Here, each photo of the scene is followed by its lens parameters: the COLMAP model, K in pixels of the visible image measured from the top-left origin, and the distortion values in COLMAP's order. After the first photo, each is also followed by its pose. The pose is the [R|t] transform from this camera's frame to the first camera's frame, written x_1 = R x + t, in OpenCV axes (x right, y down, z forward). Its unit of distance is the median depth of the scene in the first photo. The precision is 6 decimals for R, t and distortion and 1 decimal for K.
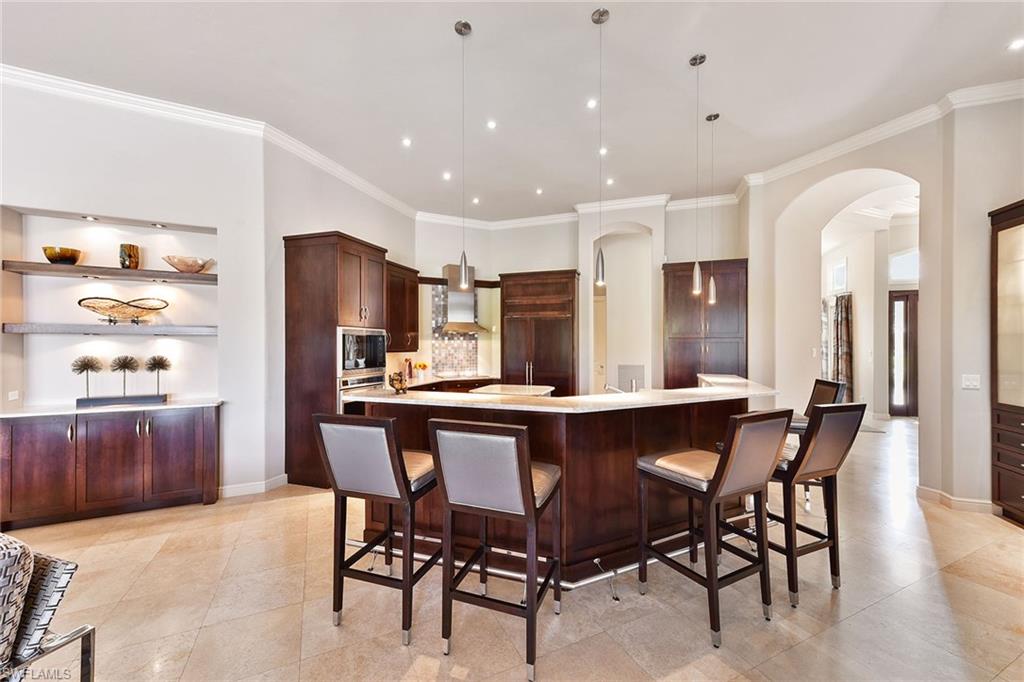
lens RADIAL K [[402.1, 0, 506.8], [0, 402.1, 341.6], [0, 0, 1]] dist [0.010153, -0.001111]
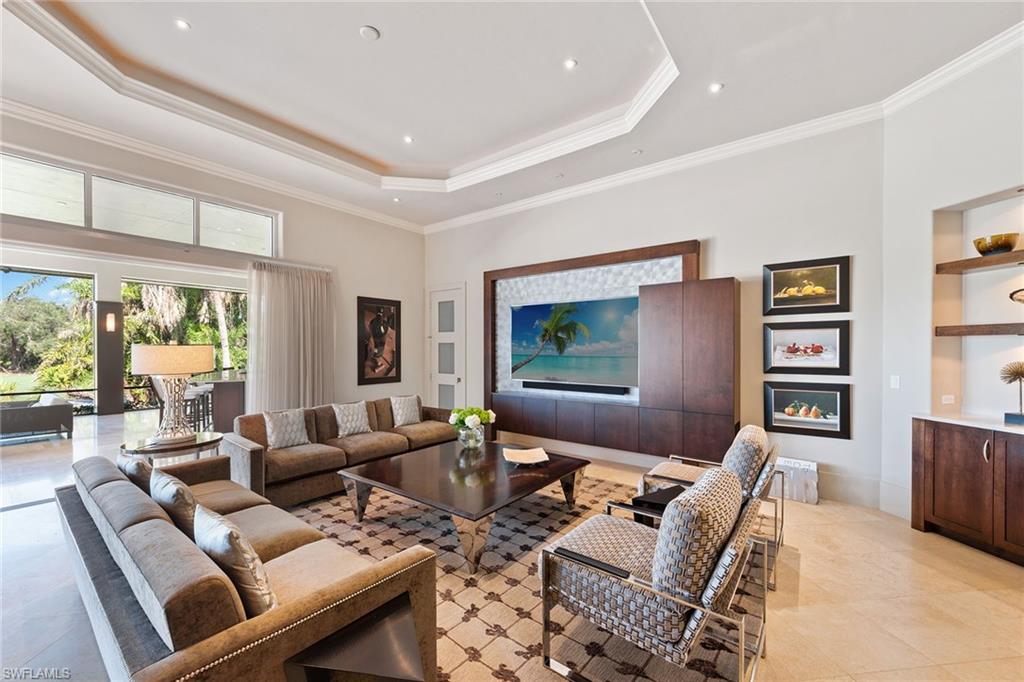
lens RADIAL K [[402.1, 0, 510.5], [0, 402.1, 347.7], [0, 0, 1]] dist [0.010153, -0.001111]
pose [[-0.302982, 0.000629, -0.952996, 0.044911], [0.004253, 0.999991, -0.000692, 0.004118], [0.952987, -0.004263, -0.302981, 0.285701]]
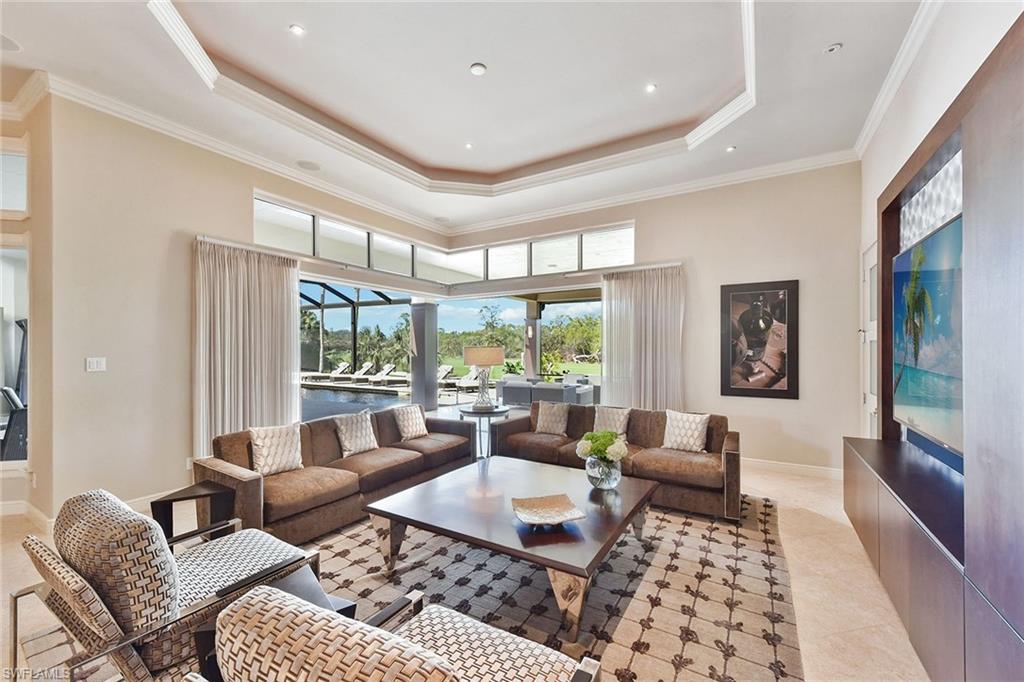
lens RADIAL K [[411.0, 0, 513.4], [0, 411.0, 350.2], [0, 0, 1]] dist [0.003148, 0.000529]
pose [[-0.980362, -0.001656, 0.197201, -0.975067], [-0.001427, 0.999998, 0.001304, 0.004134], [-0.197203, 0.000997, -0.980362, 0.689385]]
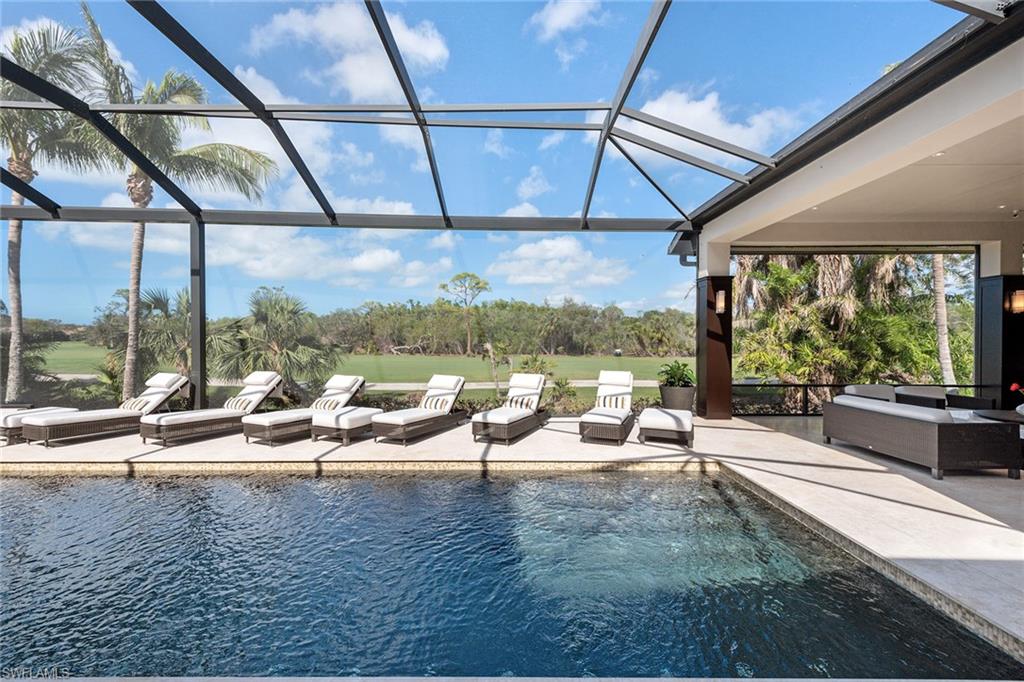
lens RADIAL K [[402.1, 0, 506.1], [0, 402.1, 343.2], [0, 0, 1]] dist [0.010153, -0.001111]
pose [[-0.947628, 0.003074, -0.319362, 1.474698], [0.000907, 0.999976, 0.006934, 0.022492], [0.319375, 0.006282, -0.947607, -1.988442]]
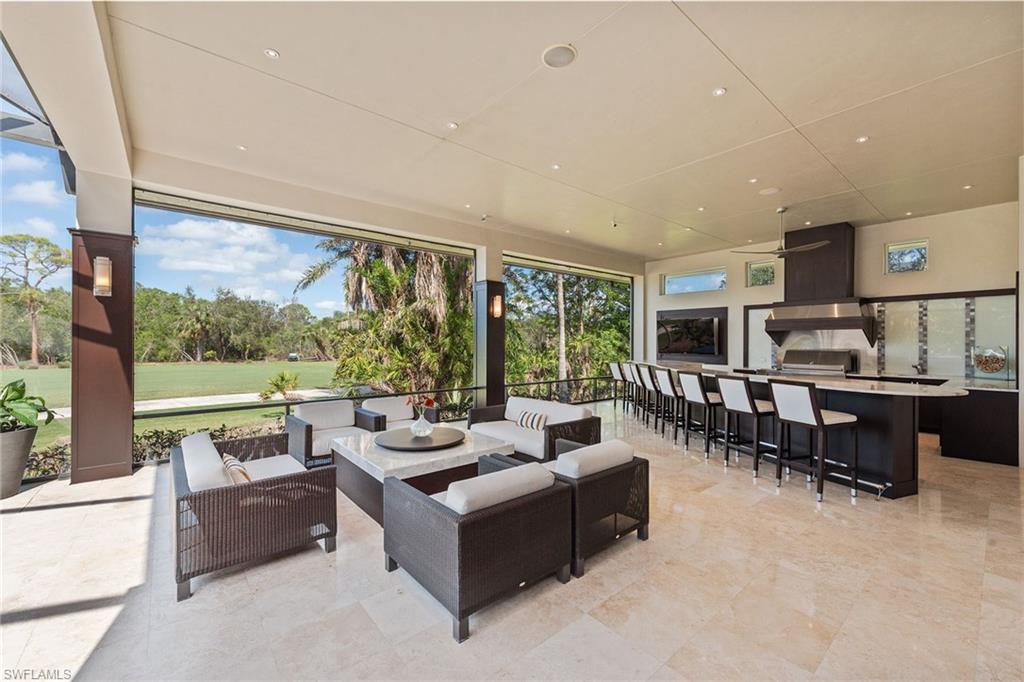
lens RADIAL K [[411.0, 0, 512.7], [0, 411.0, 339.0], [0, 0, 1]] dist [0.003148, 0.000529]
pose [[-0.509326, -0.008281, -0.860534, 0.147926], [-0.000179, 0.999955, -0.009517, 0.023086], [0.860573, -0.004694, -0.509305, -1.932587]]
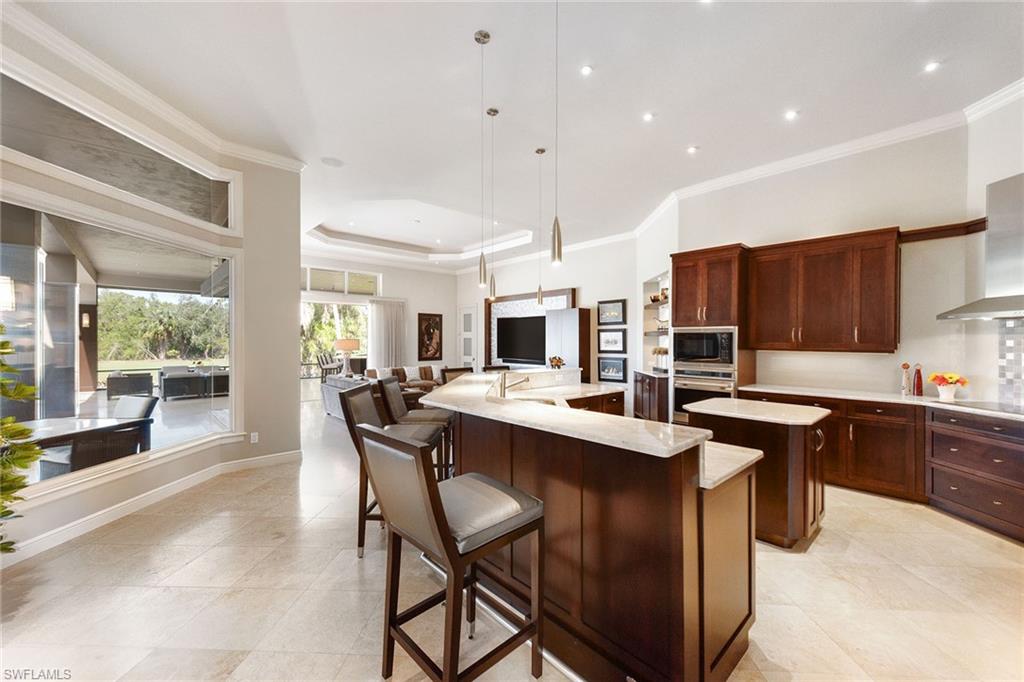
lens RADIAL K [[402.1, 0, 509.1], [0, 402.1, 338.6], [0, 0, 1]] dist [0.010153, -0.001111]
pose [[-0.470903, -0.007492, -0.882153, 1.084076], [0.000803, 0.999960, -0.008921, 0.013170], [0.882185, -0.004910, -0.470878, 1.286208]]
